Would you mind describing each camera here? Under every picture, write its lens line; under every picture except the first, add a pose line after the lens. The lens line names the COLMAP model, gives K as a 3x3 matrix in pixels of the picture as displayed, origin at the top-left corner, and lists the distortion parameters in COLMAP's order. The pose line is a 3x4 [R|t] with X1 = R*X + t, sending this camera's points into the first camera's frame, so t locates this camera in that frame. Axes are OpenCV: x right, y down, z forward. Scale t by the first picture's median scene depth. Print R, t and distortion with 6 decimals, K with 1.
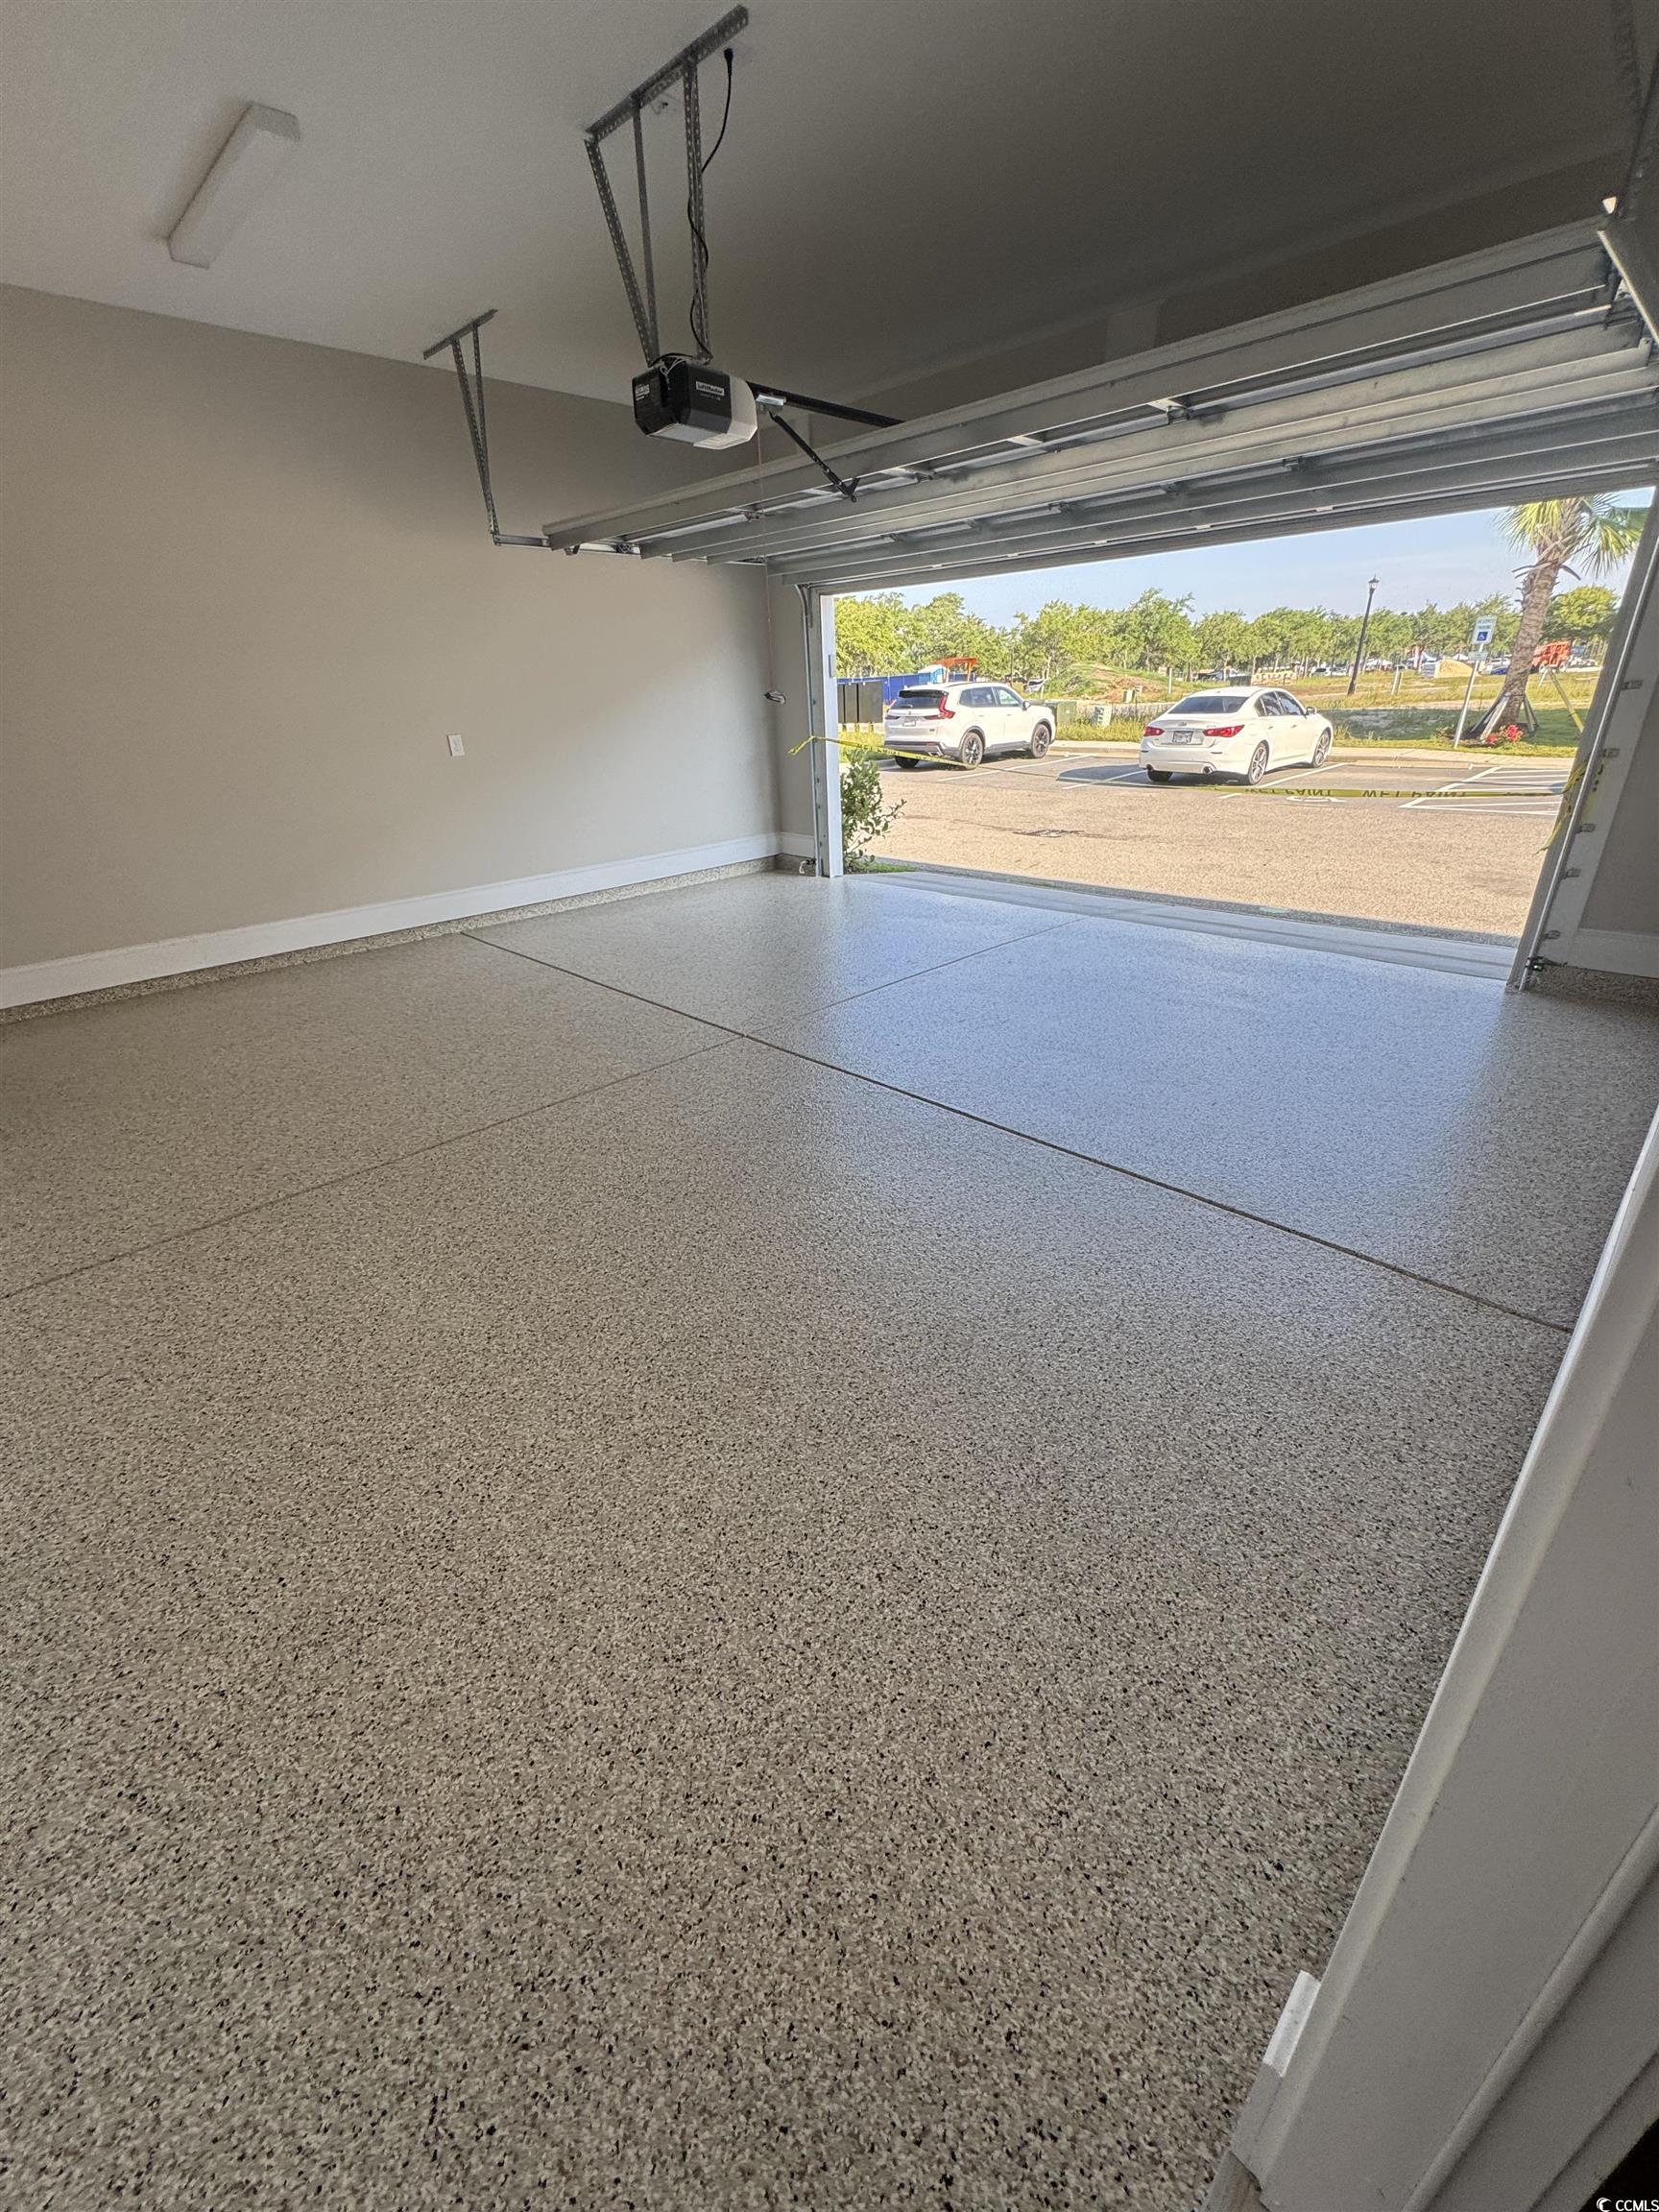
lens RADIAL K [[886.9, 0, 820.4], [0, 886.9, 1104.9], [0, 0, 1]] dist [-0.005584, 0.000923]
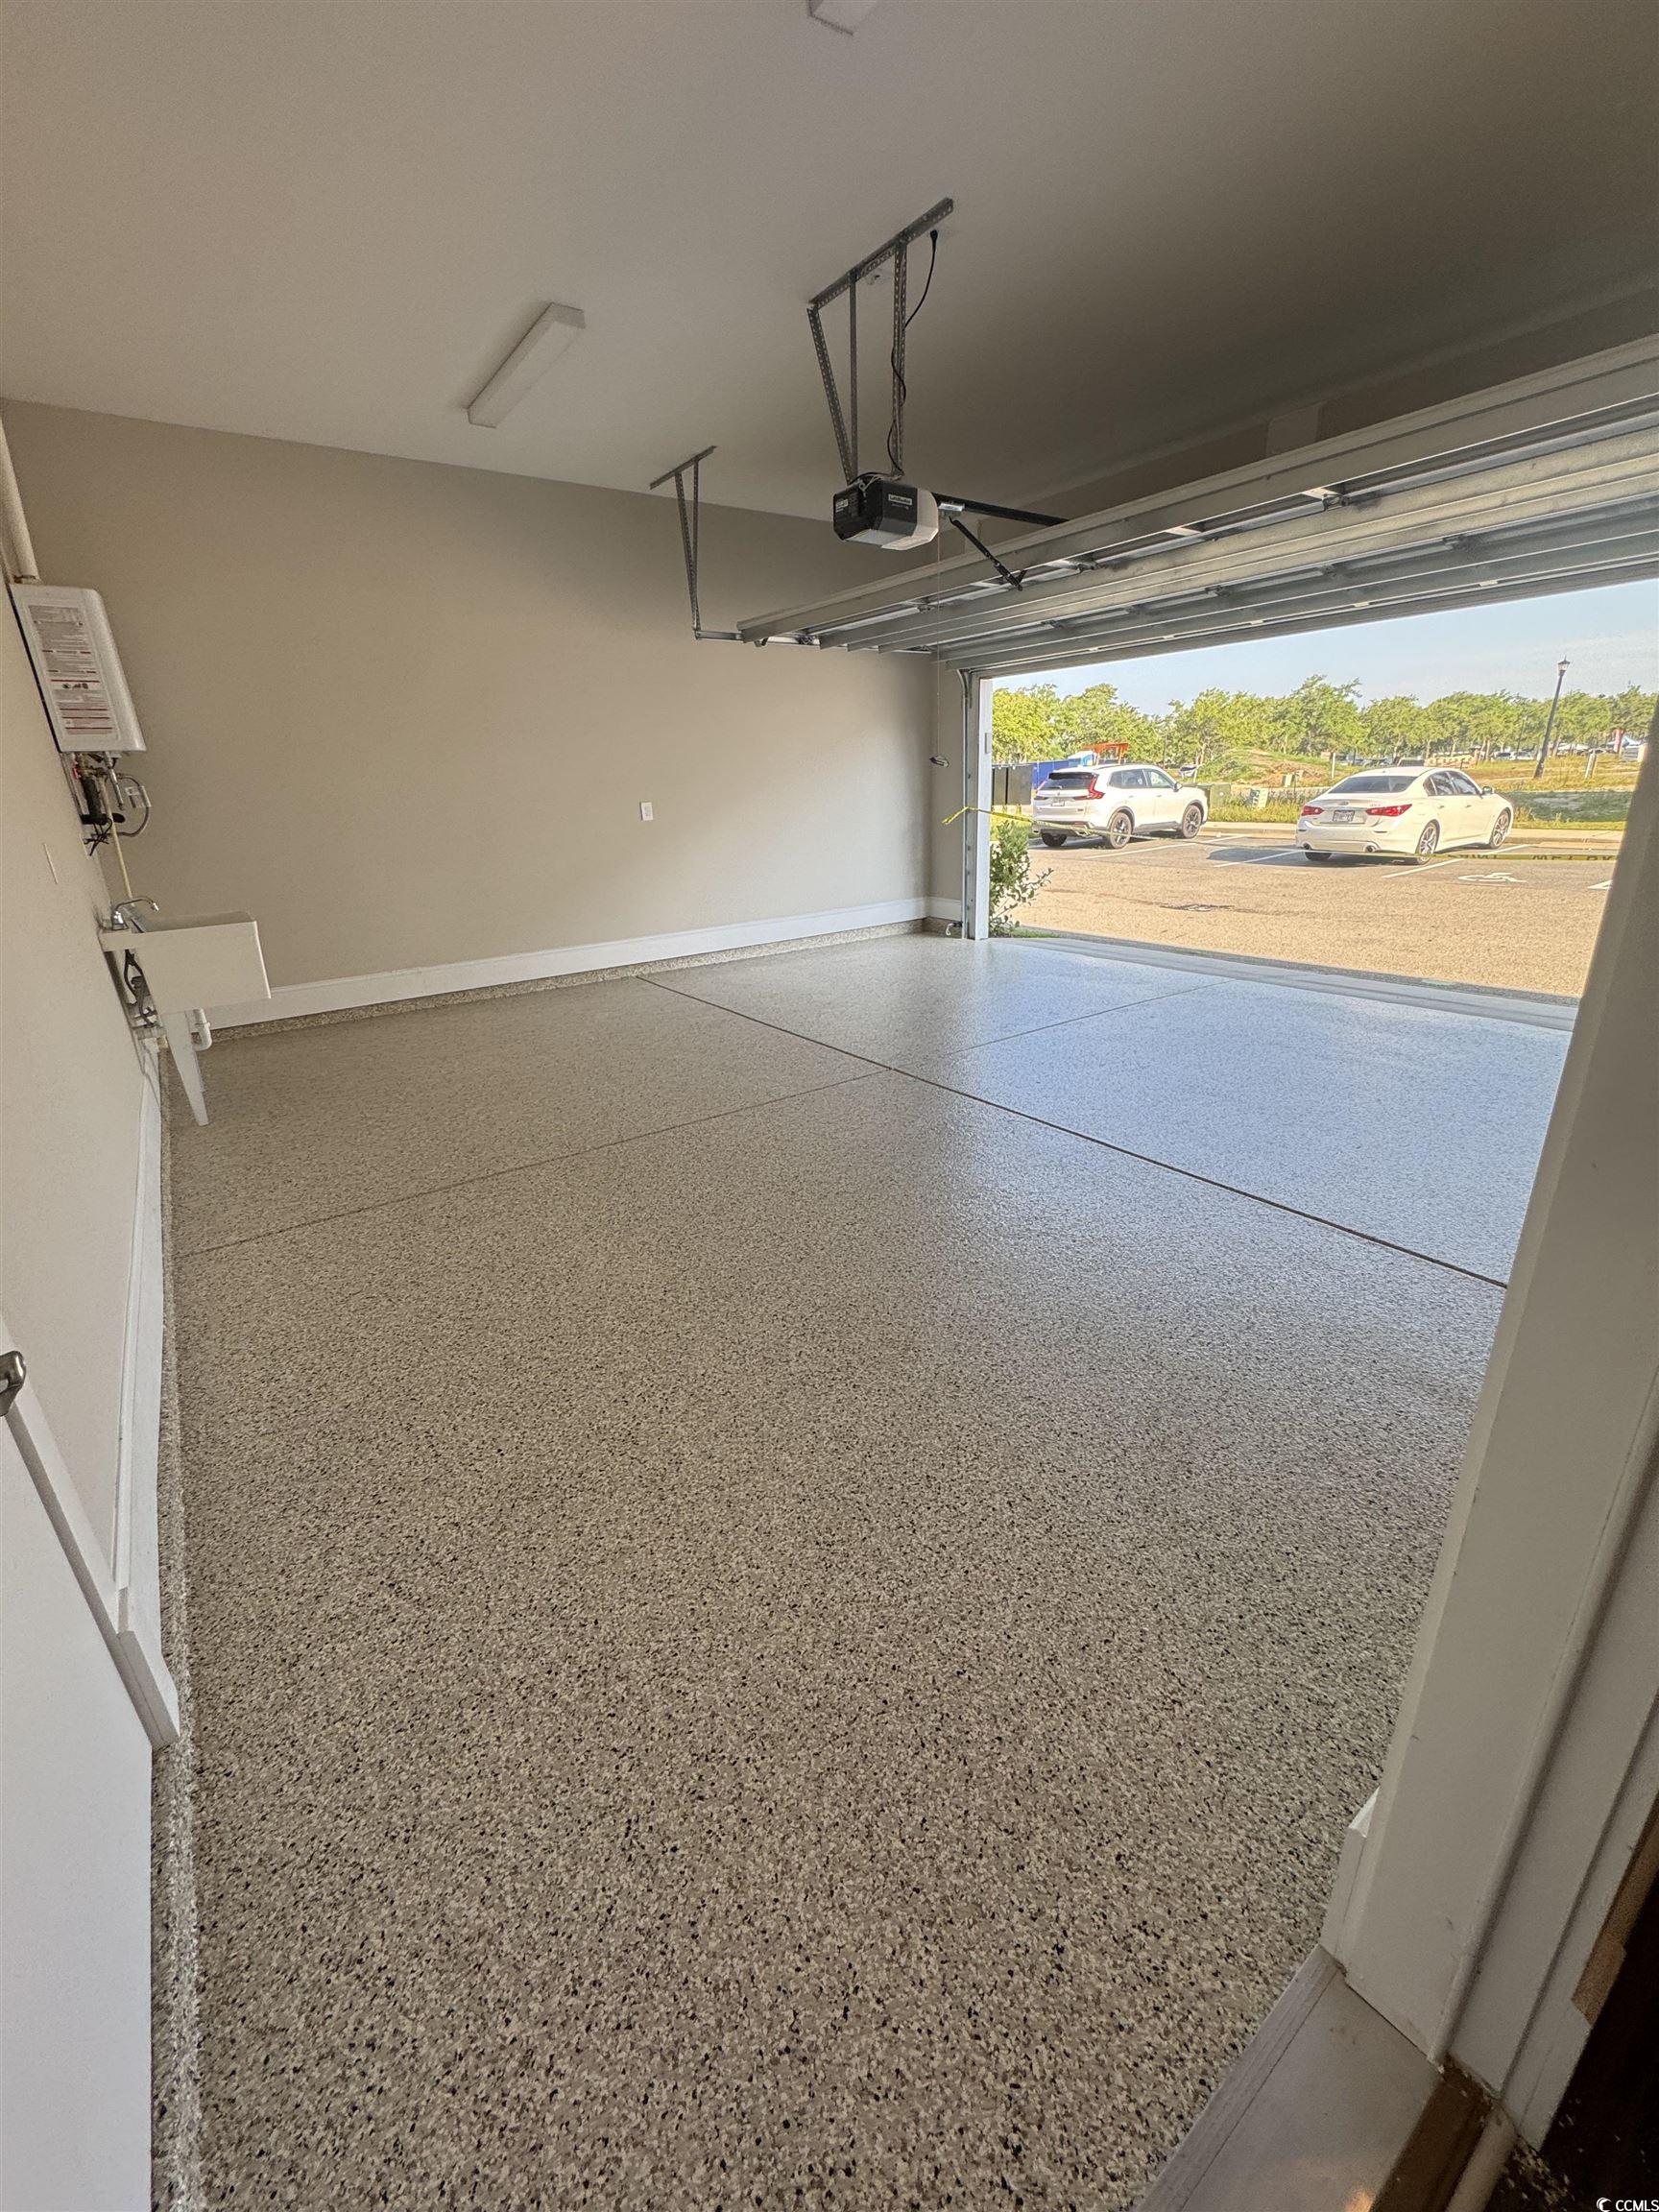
lens RADIAL K [[886.9, 0, 818.1], [0, 886.9, 1109.6], [0, 0, 1]] dist [-0.005584, 0.000923]
pose [[0.987673, 0.052624, -0.147423, -0.020142], [-0.064381, 0.995016, -0.076145, 0.089528], [0.142681, 0.084698, 0.986138, -0.101240]]
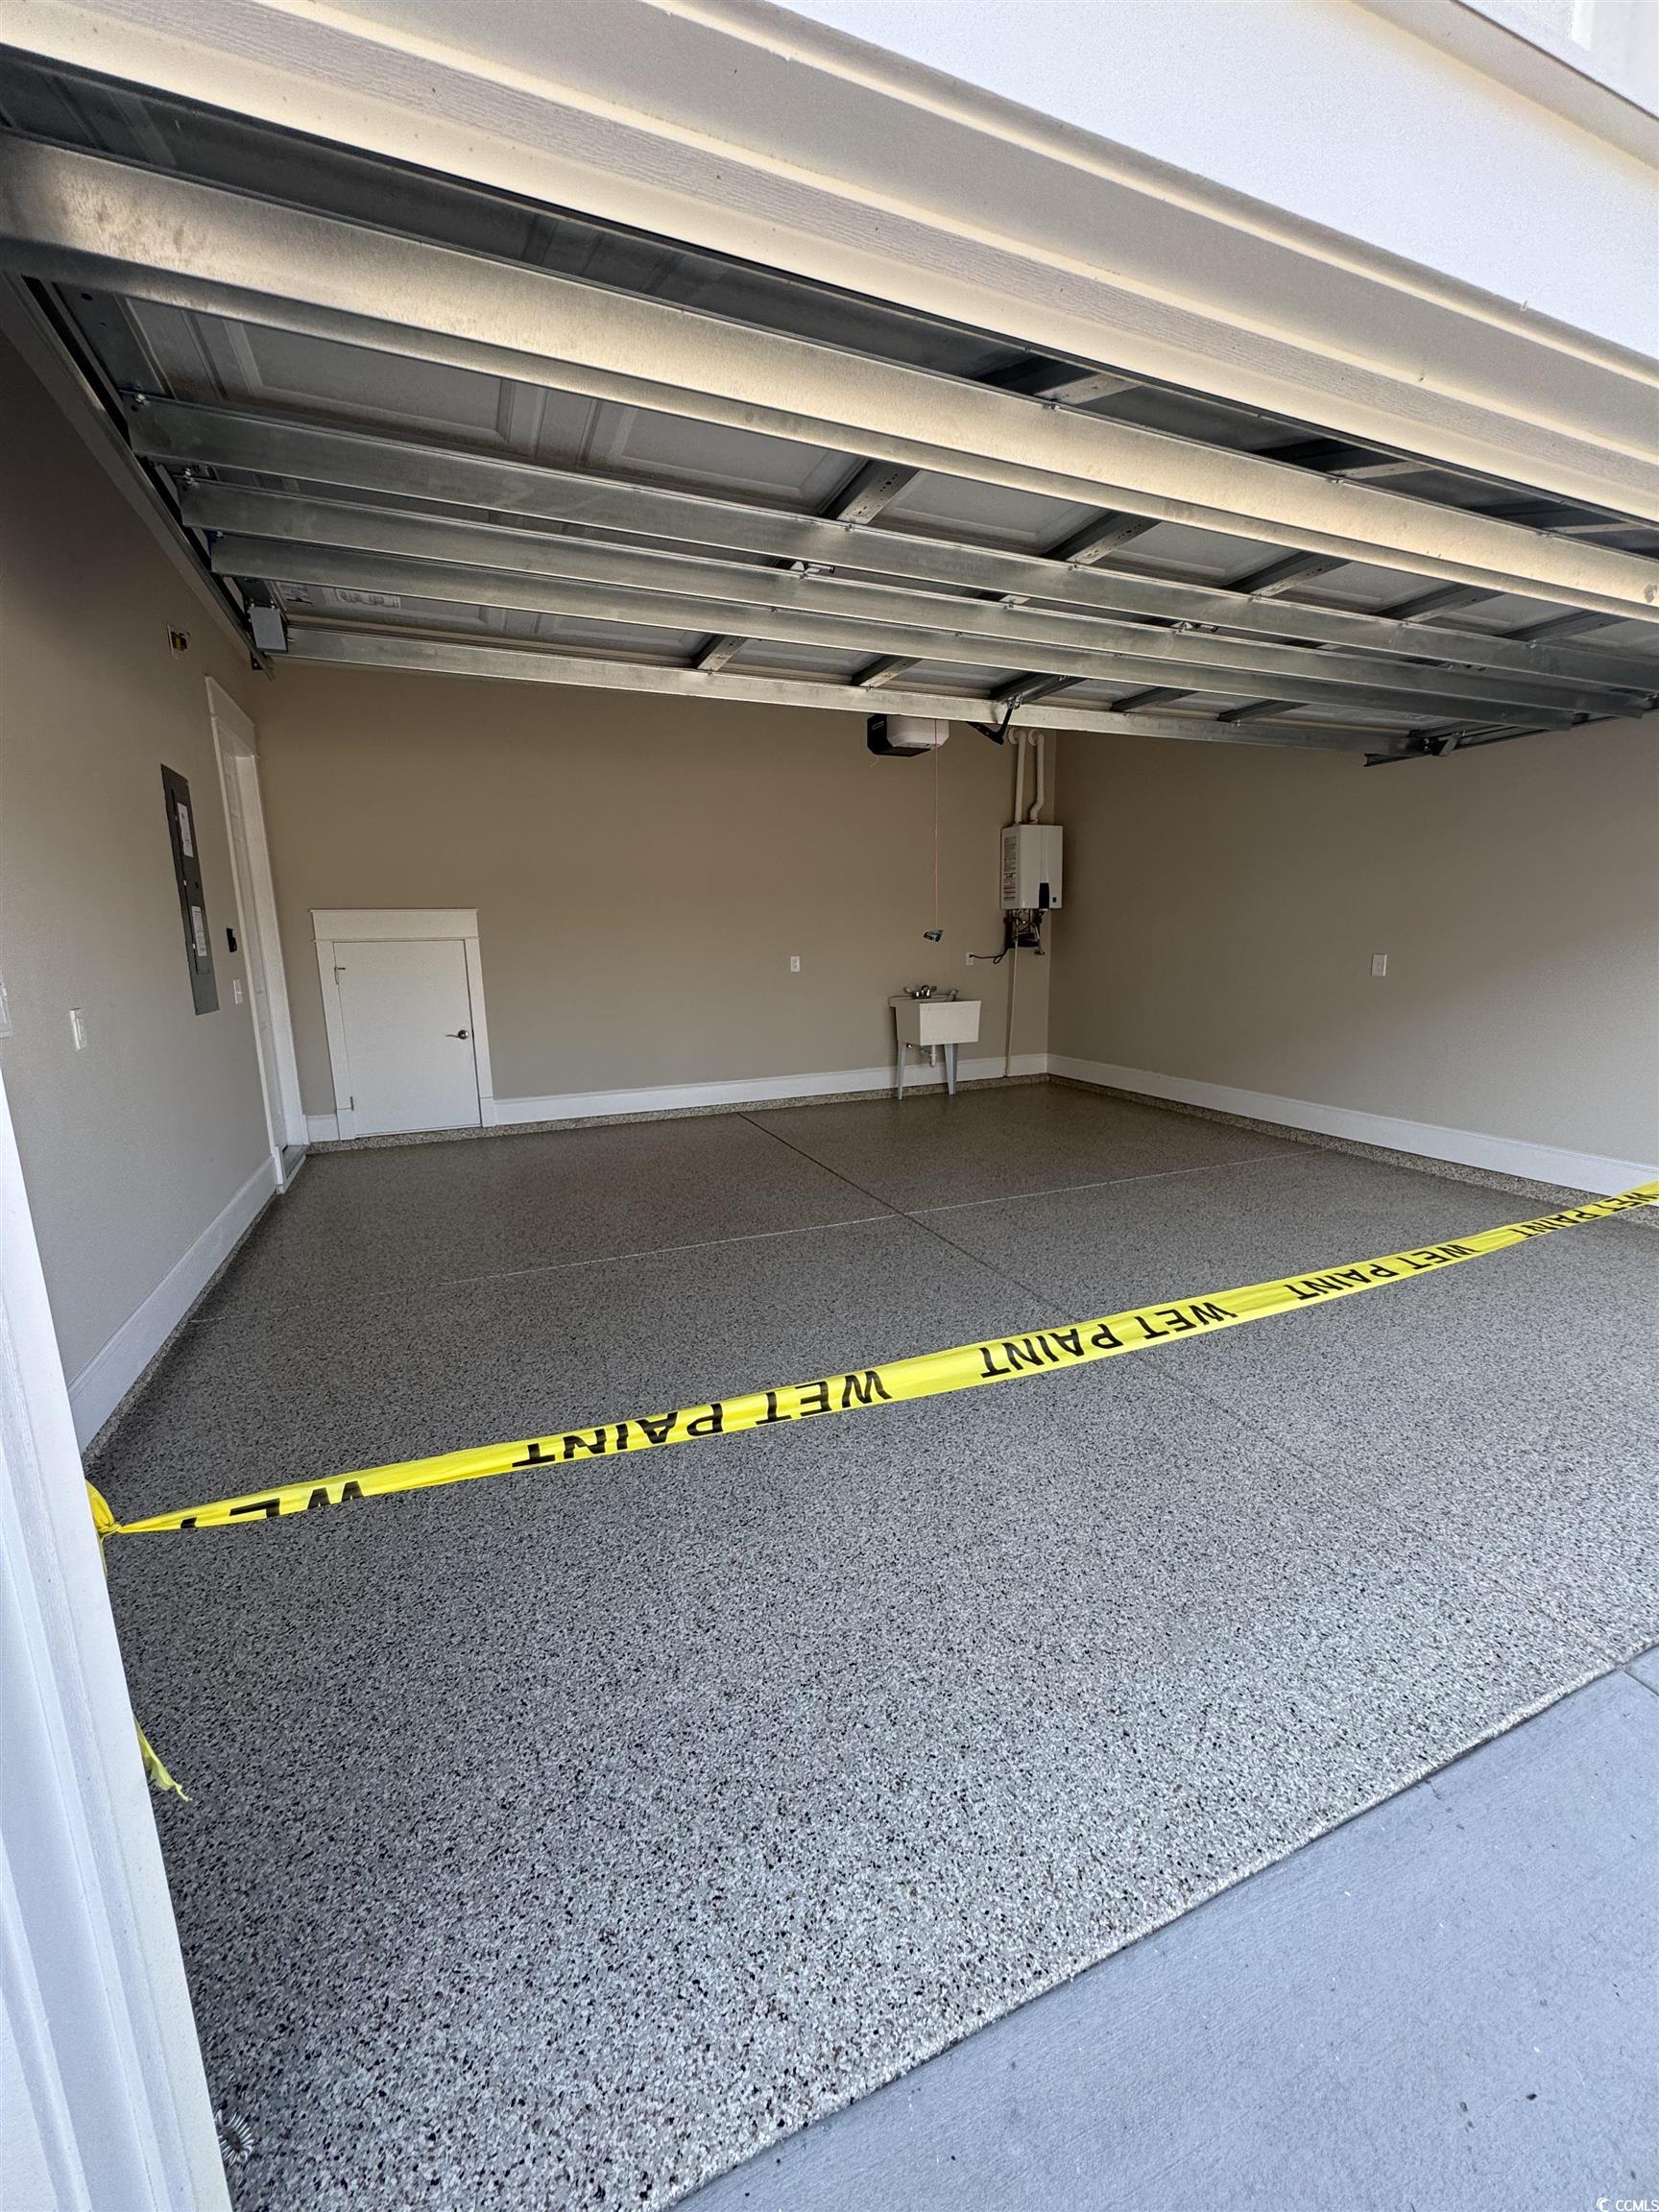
lens RADIAL K [[886.9, 0, 837.9], [0, 886.9, 1109.0], [0, 0, 1]] dist [-0.005584, 0.000923]
pose [[-0.360730, 0.215980, -0.907318, 1.356621], [-0.371380, 0.859106, 0.352156, -0.809681], [0.855541, 0.463993, -0.229695, 1.650902]]
